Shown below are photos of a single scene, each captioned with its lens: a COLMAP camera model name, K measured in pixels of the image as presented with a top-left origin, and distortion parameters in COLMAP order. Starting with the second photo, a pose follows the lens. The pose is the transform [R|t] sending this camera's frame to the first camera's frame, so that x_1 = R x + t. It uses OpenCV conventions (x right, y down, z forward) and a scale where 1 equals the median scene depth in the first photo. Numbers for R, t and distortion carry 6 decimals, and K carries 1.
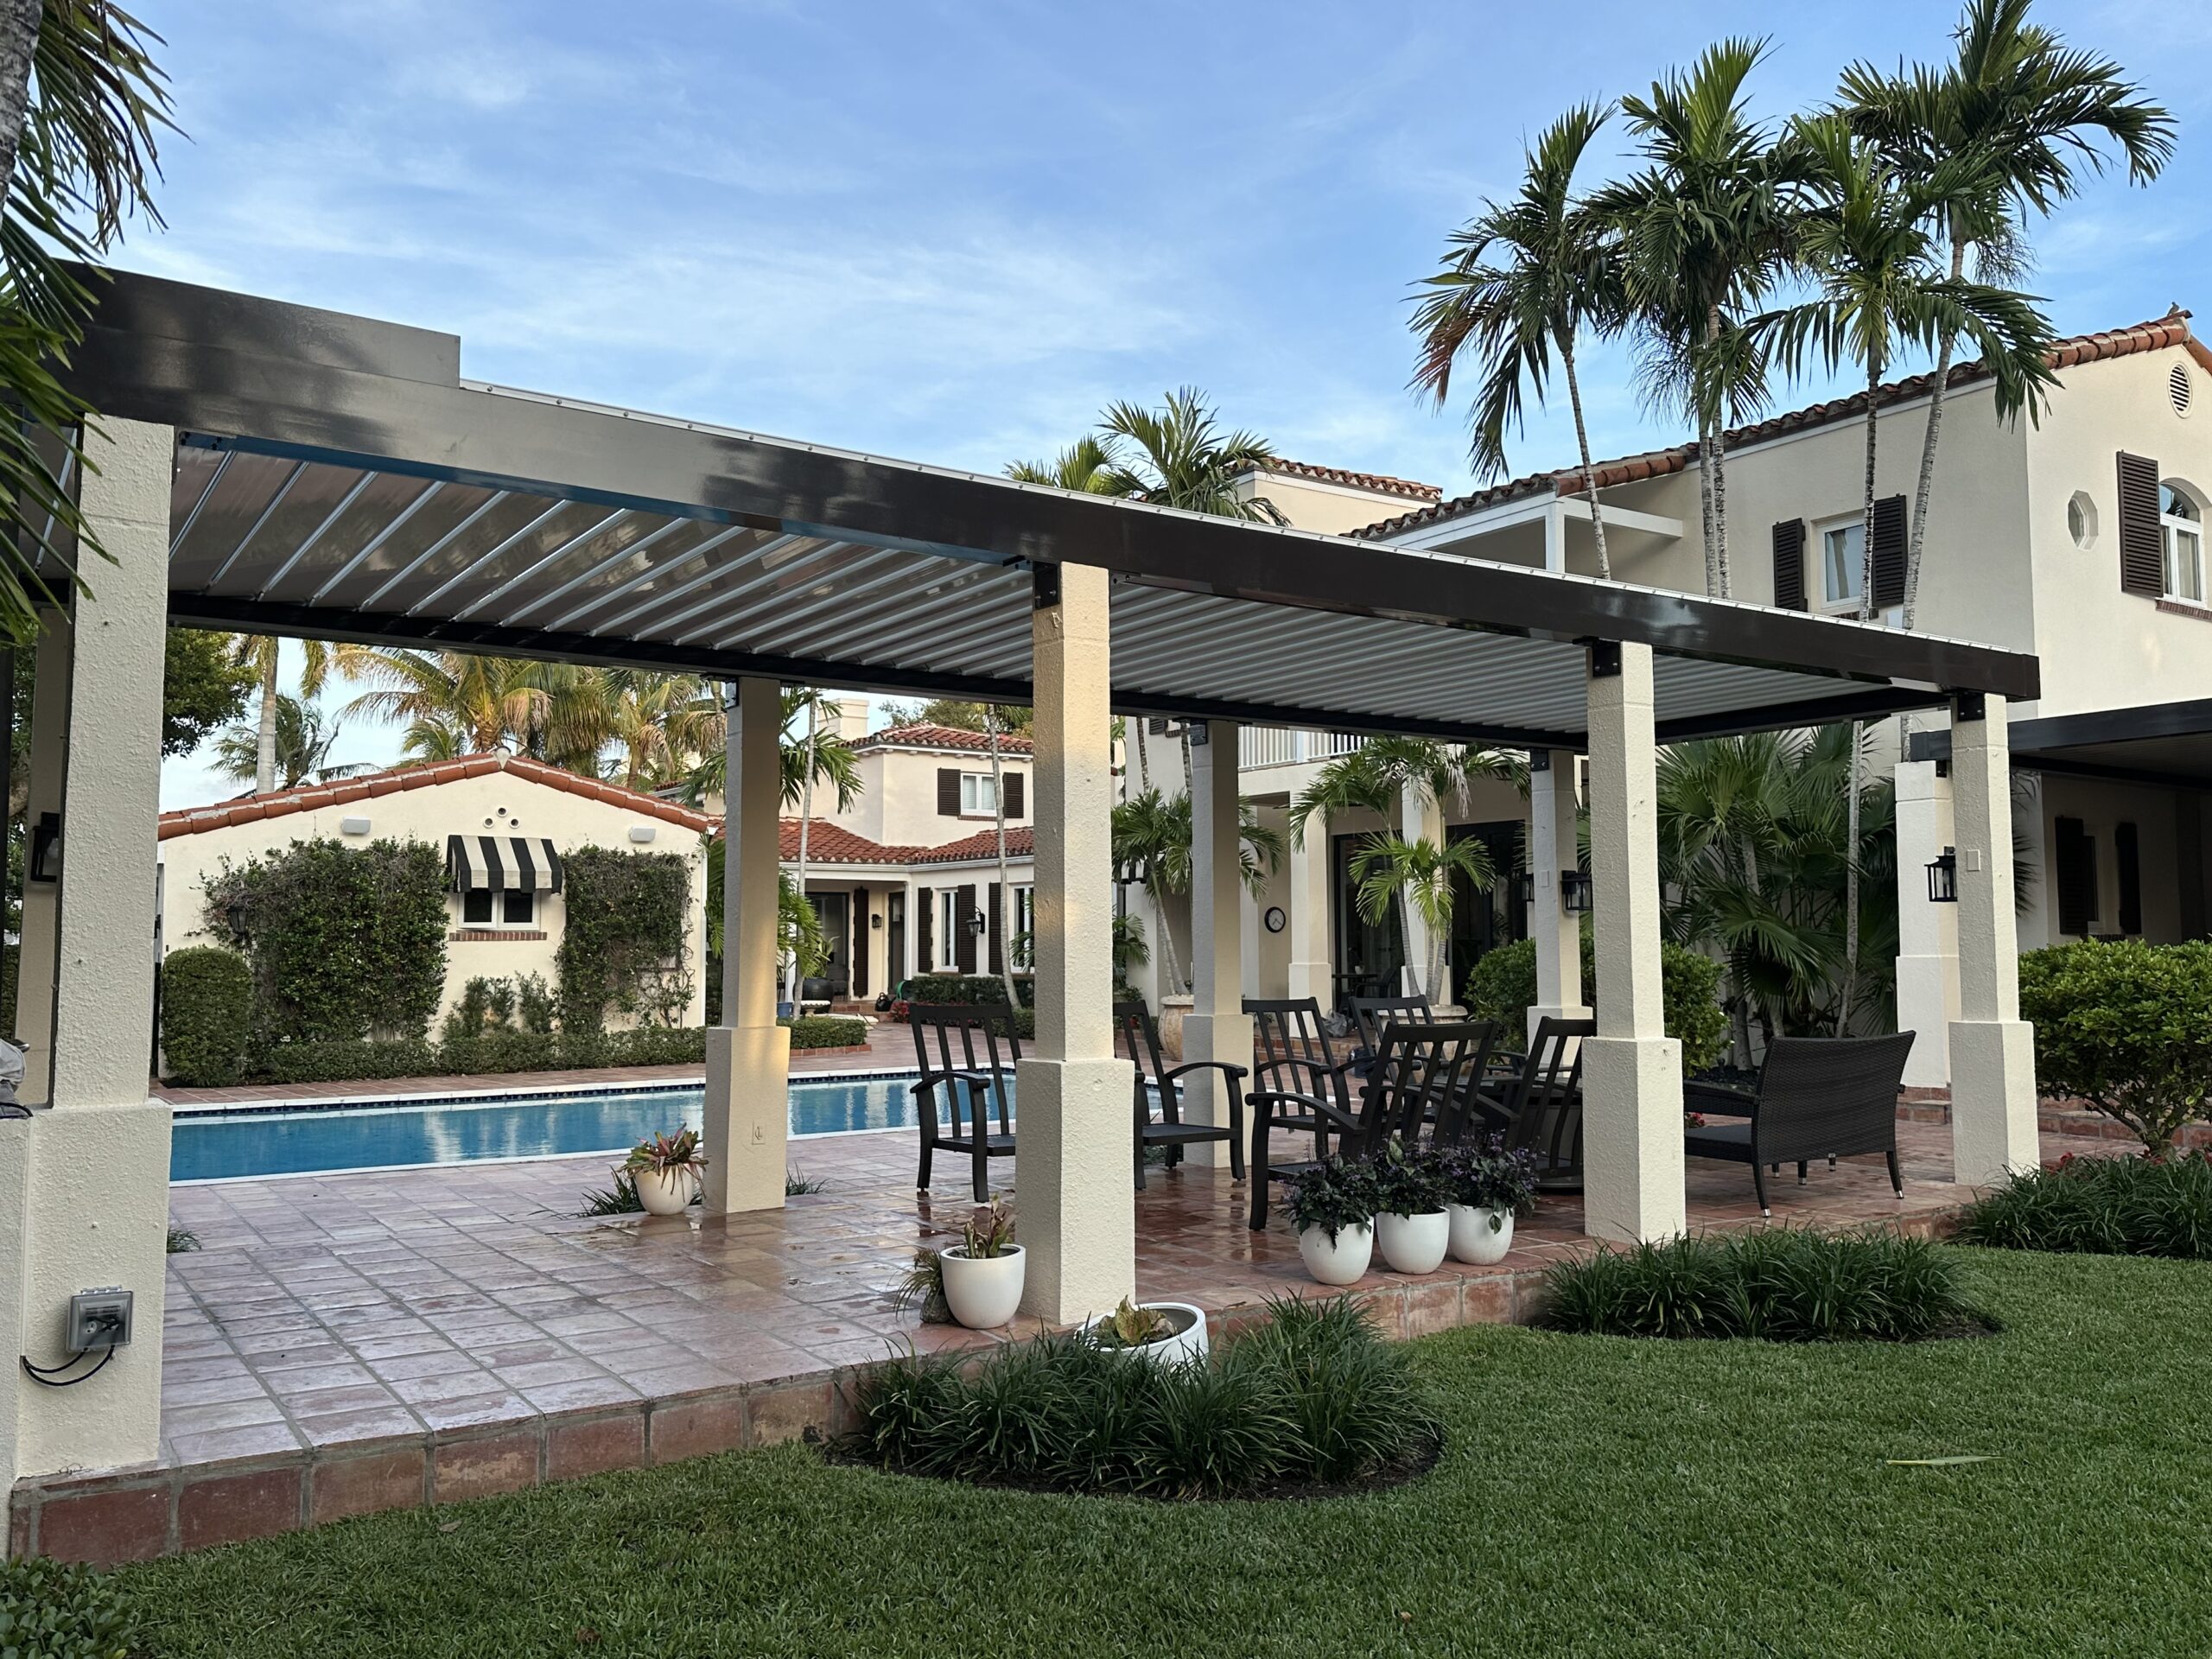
lens RADIAL K [[1771.4, 0, 1106.0], [0, 1771.4, 829.5], [0, 0, 1]] dist [0.004231, 0.002307]
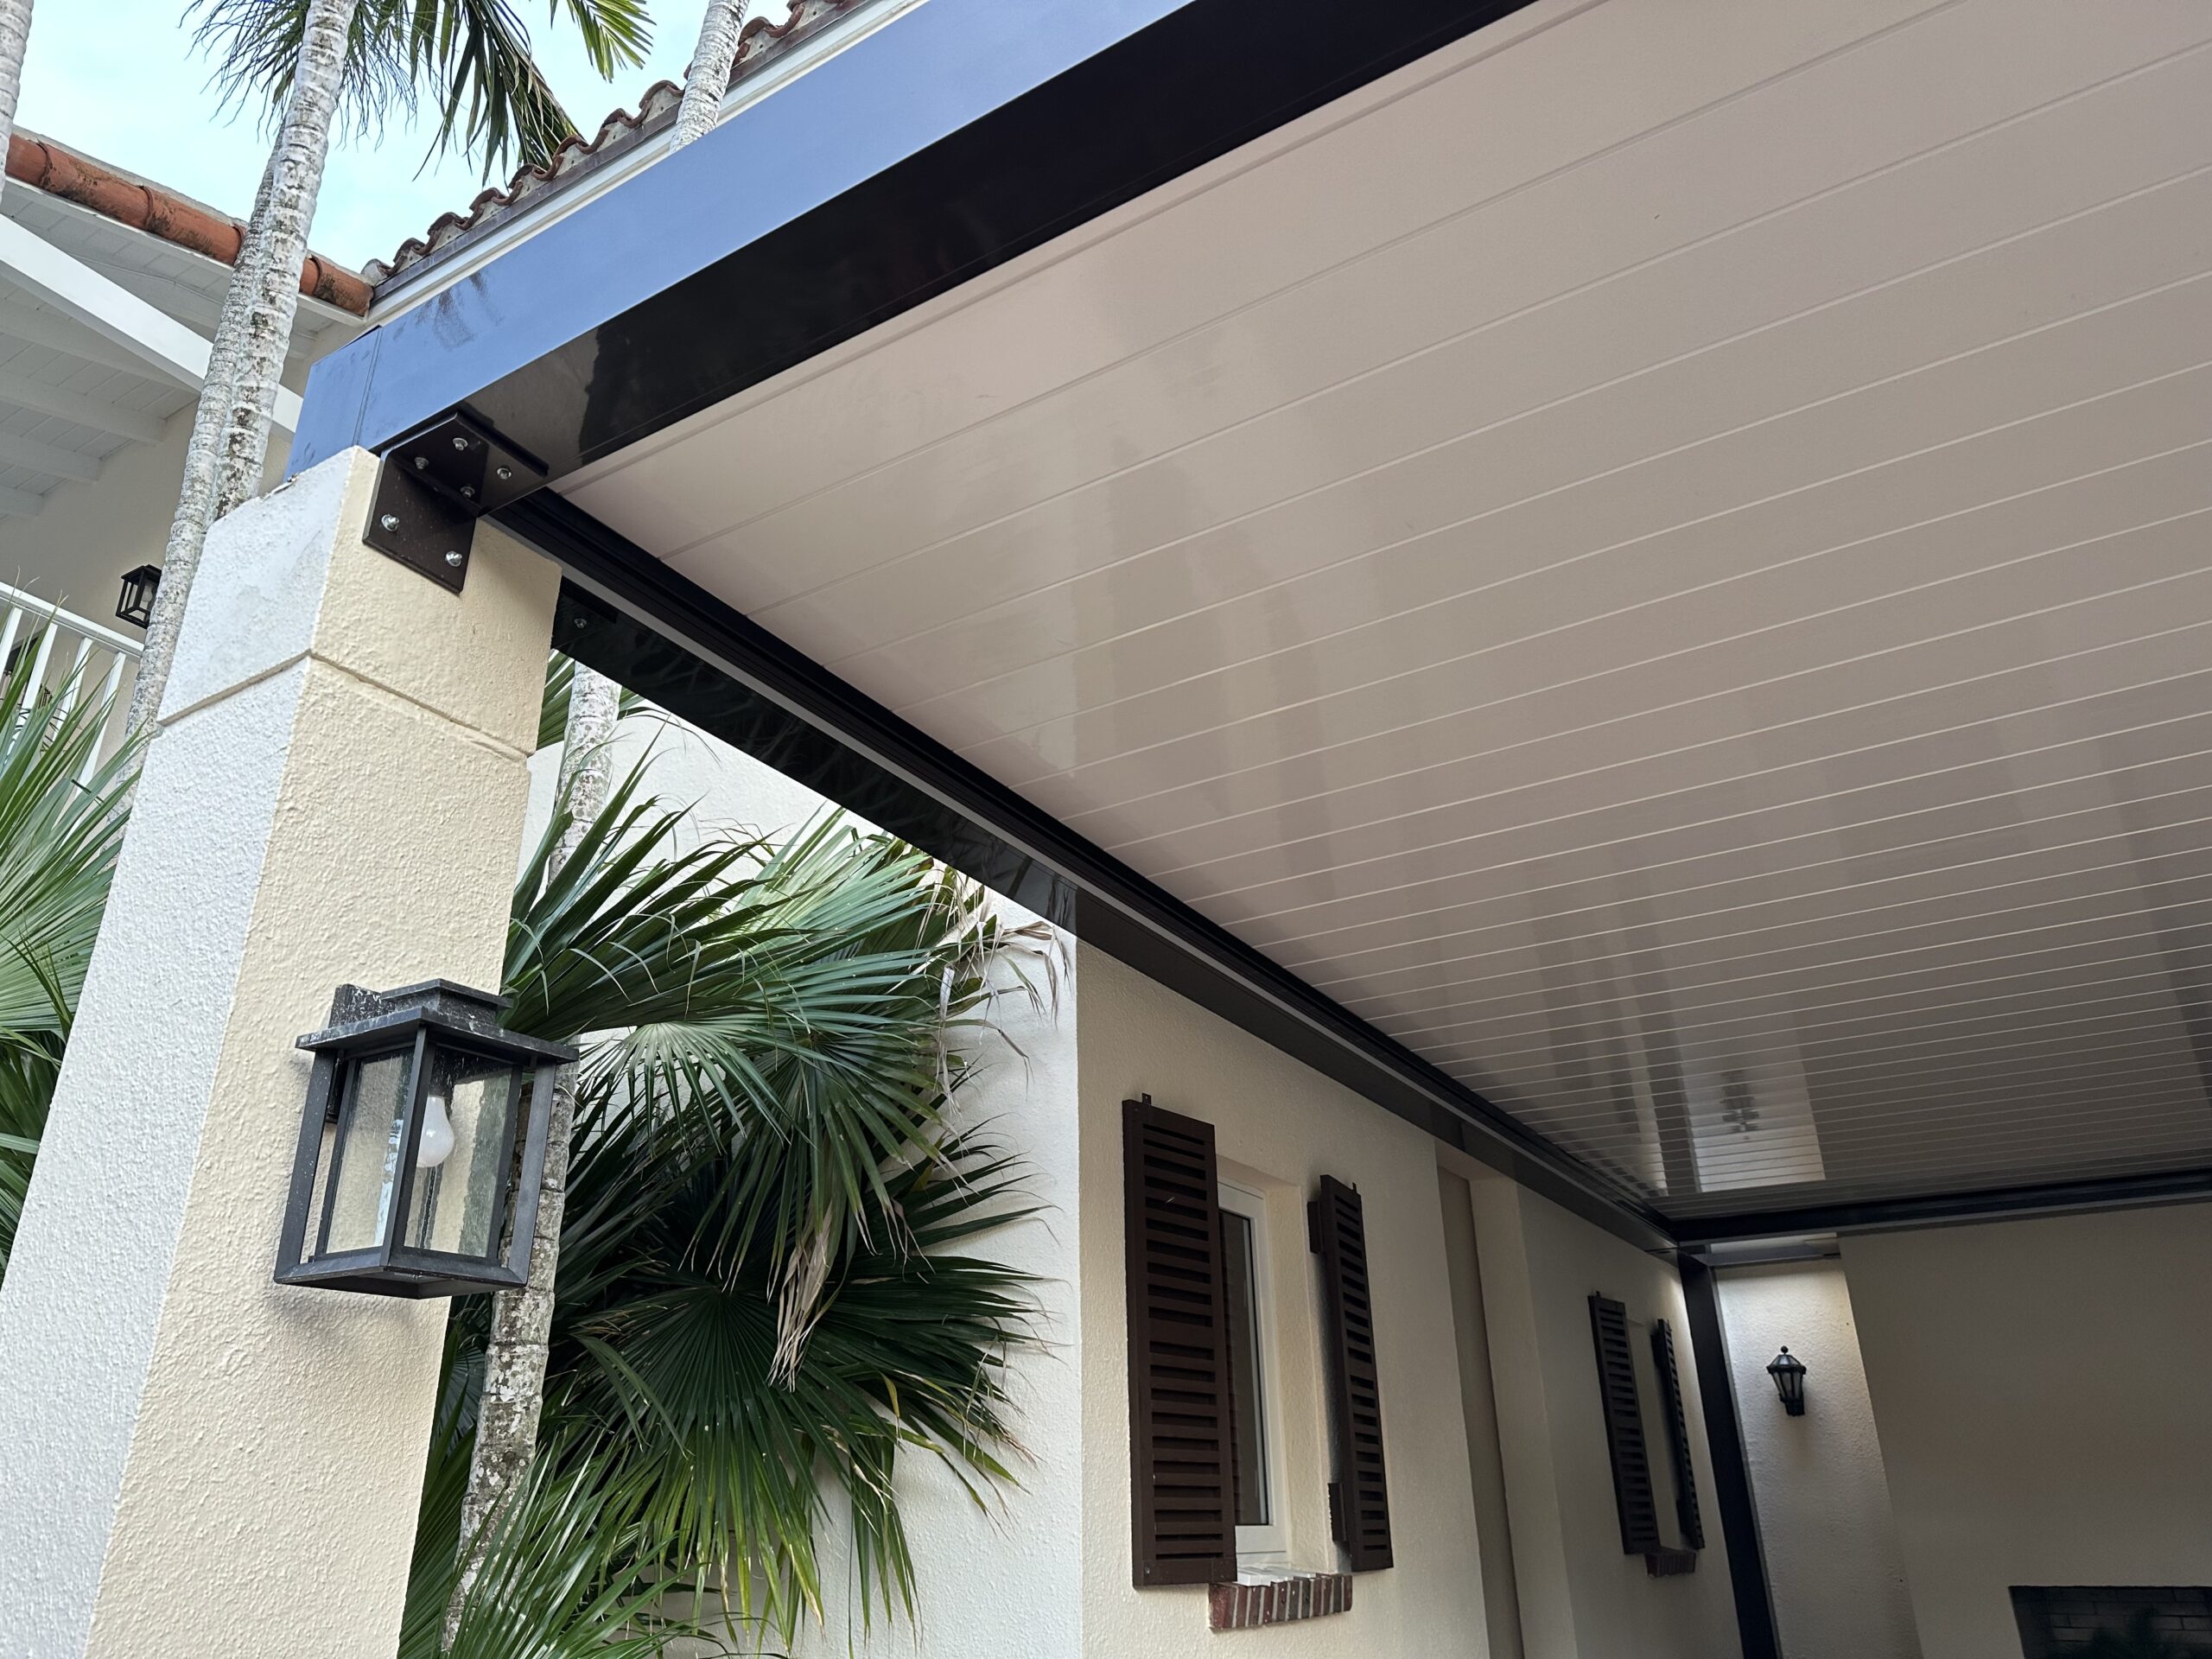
lens RADIAL K [[1538.3, 0, 1102.6], [0, 1538.3, 818.7], [0, 0, 1]] dist [0.055380, -0.057008]
pose [[0.910760, 0.161177, 0.380182, 0.423223], [-0.019612, 0.936524, -0.350055, 0.034014], [-0.412470, 0.311360, 0.856109, 0.763908]]
